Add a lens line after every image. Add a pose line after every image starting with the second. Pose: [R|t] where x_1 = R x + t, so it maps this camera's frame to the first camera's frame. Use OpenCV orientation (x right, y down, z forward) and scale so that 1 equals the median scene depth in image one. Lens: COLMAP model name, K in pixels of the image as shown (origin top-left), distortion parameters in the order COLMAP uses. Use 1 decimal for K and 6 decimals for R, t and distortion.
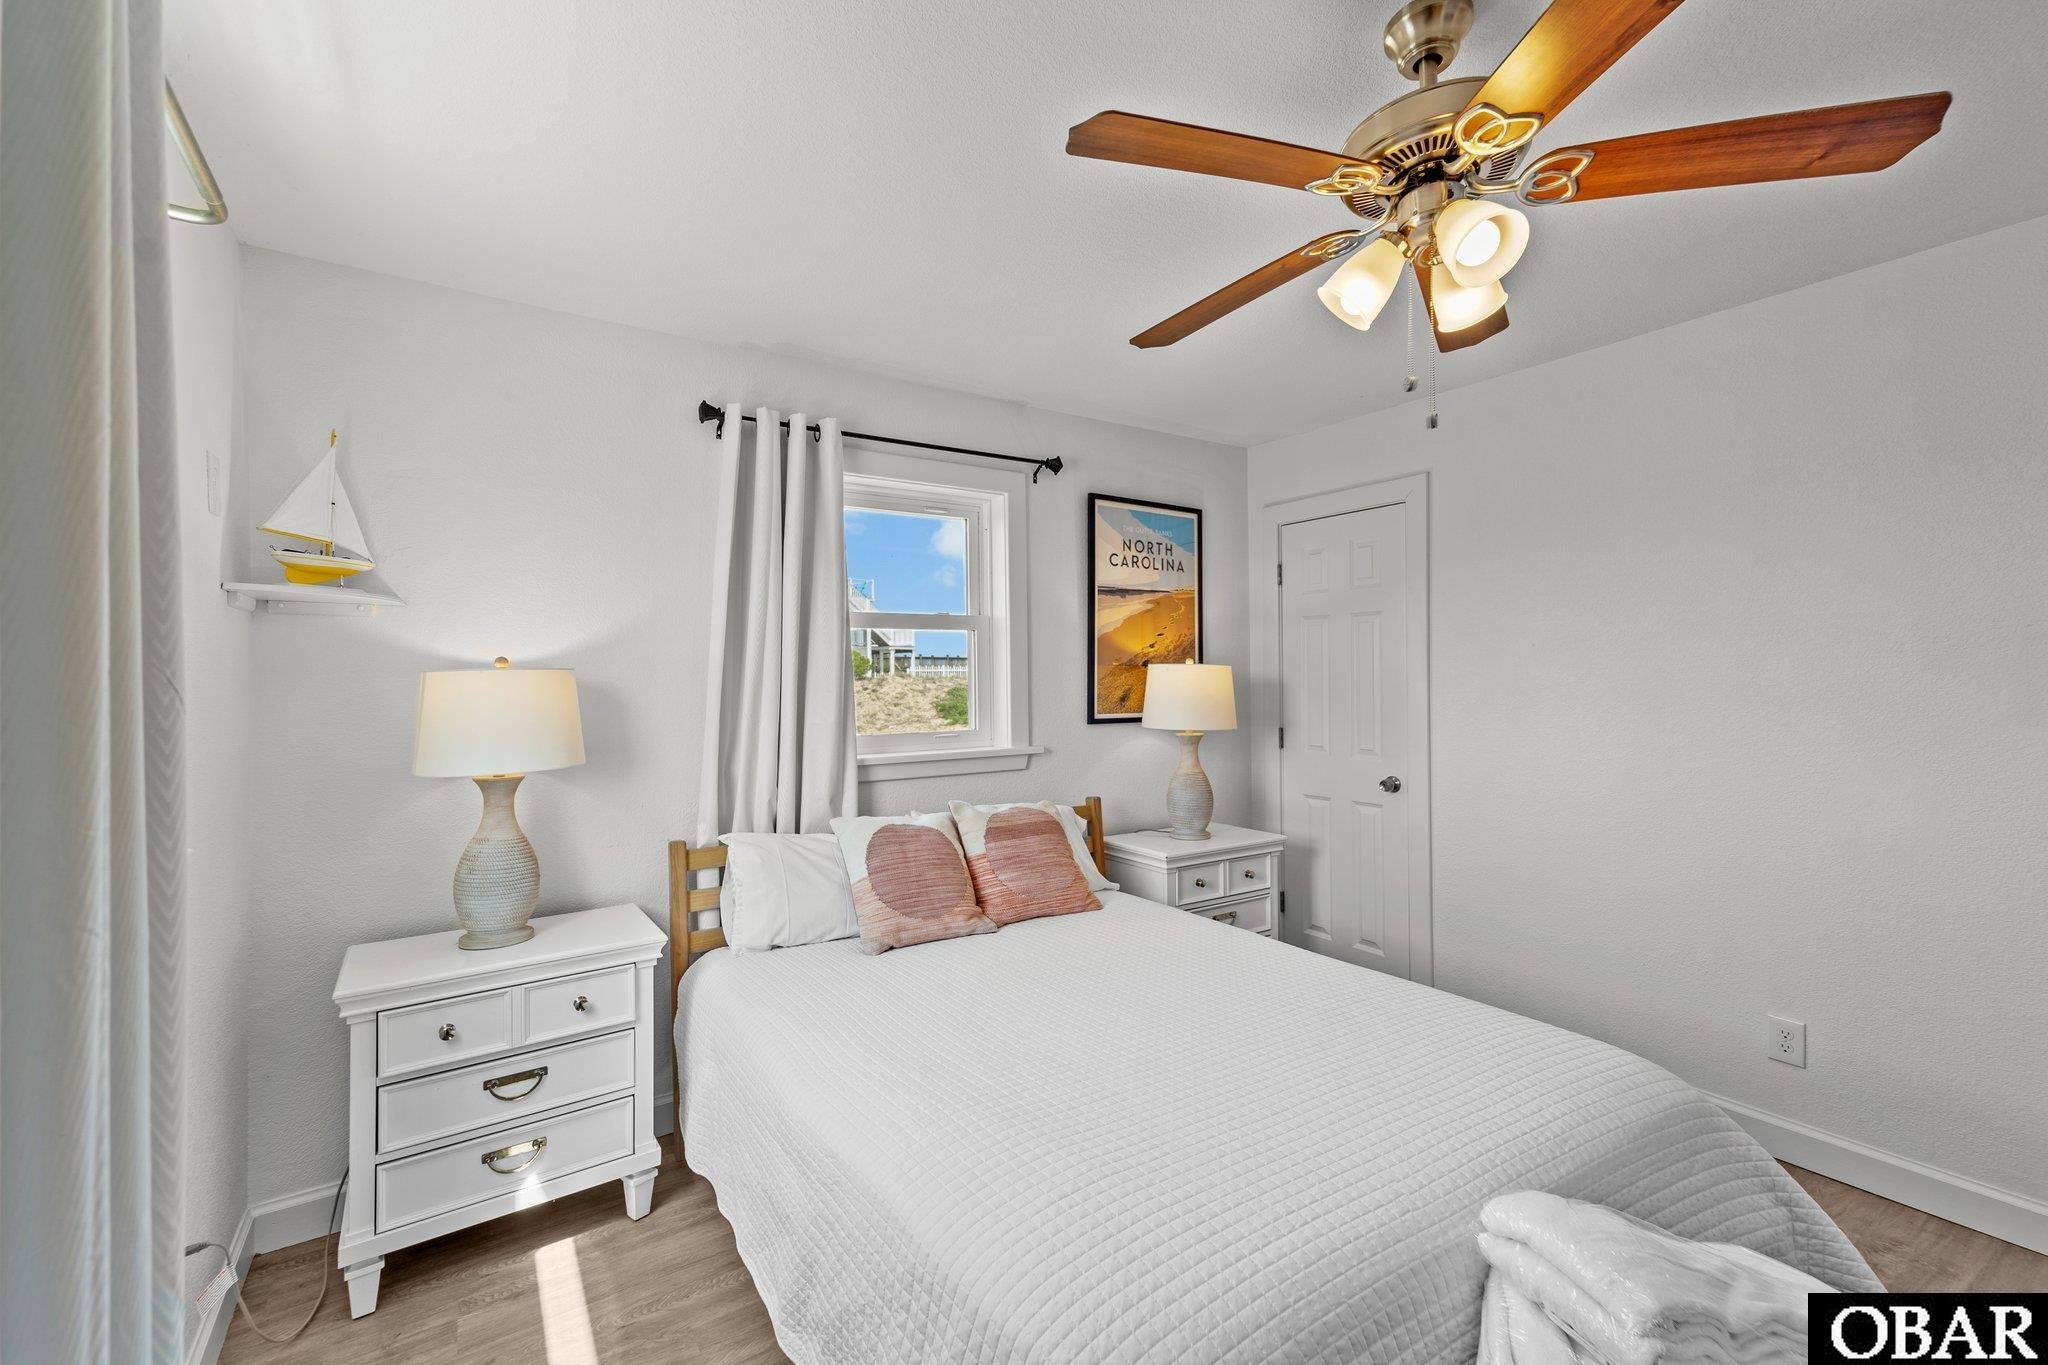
lens RADIAL K [[832.2, 0, 1029.4], [0, 832.2, 653.8], [0, 0, 1]] dist [0.000054, -0.002310]
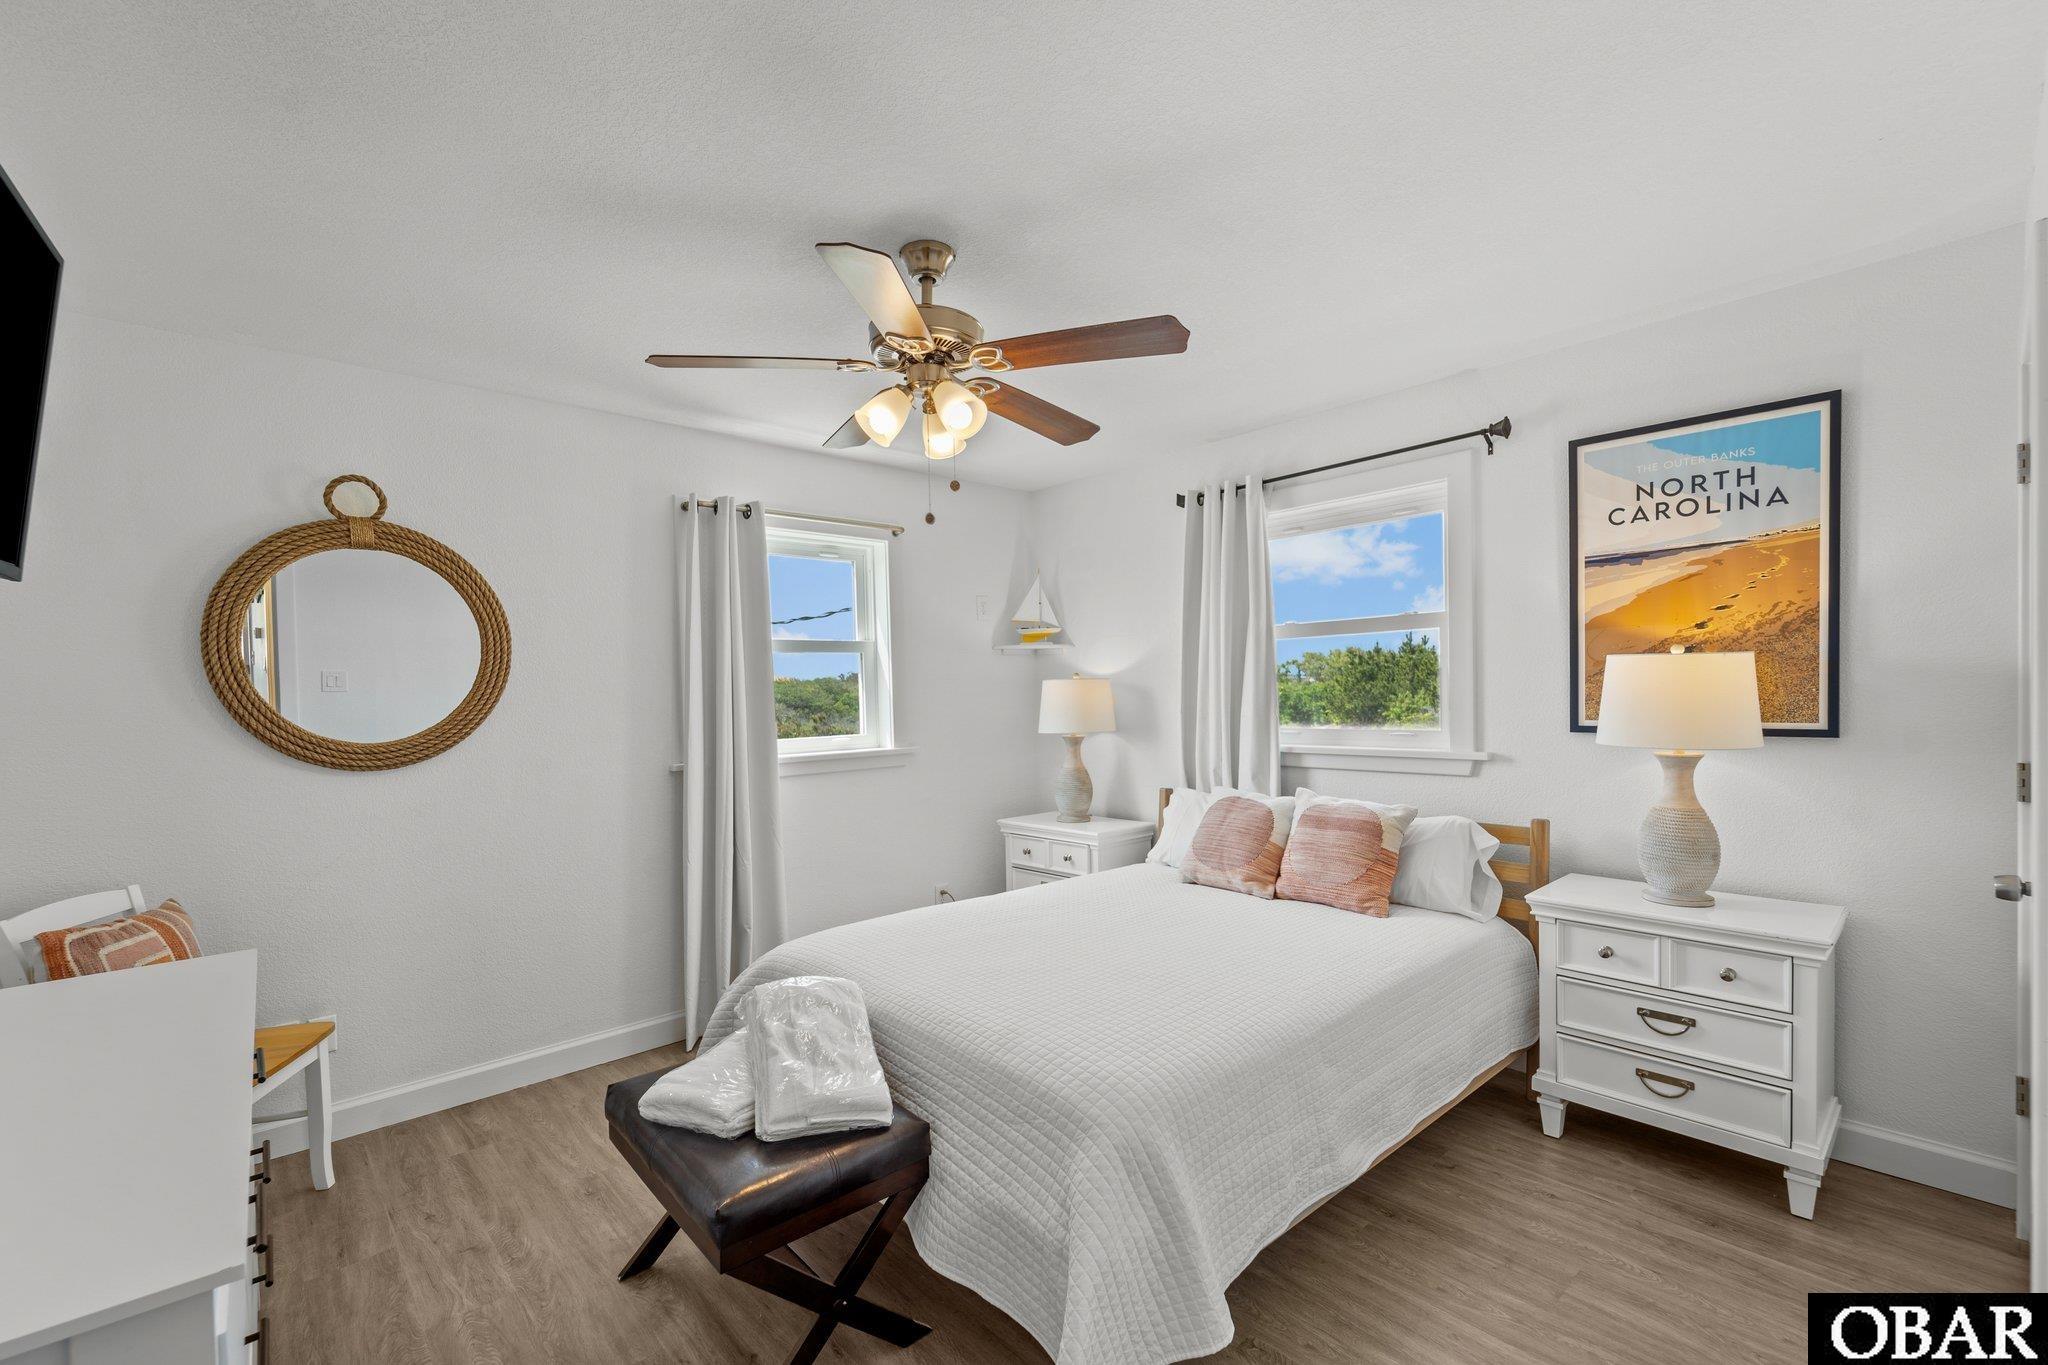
lens RADIAL K [[821.9, 0, 1029.8], [0, 821.9, 676.5], [0, 0, 1]] dist [-0.000489, -0.000293]
pose [[0.210239, -0.014884, -0.977537, 0.722669], [0.048378, 0.998818, -0.004803, 0.009428], [0.976452, -0.046281, 0.210710, 0.319078]]
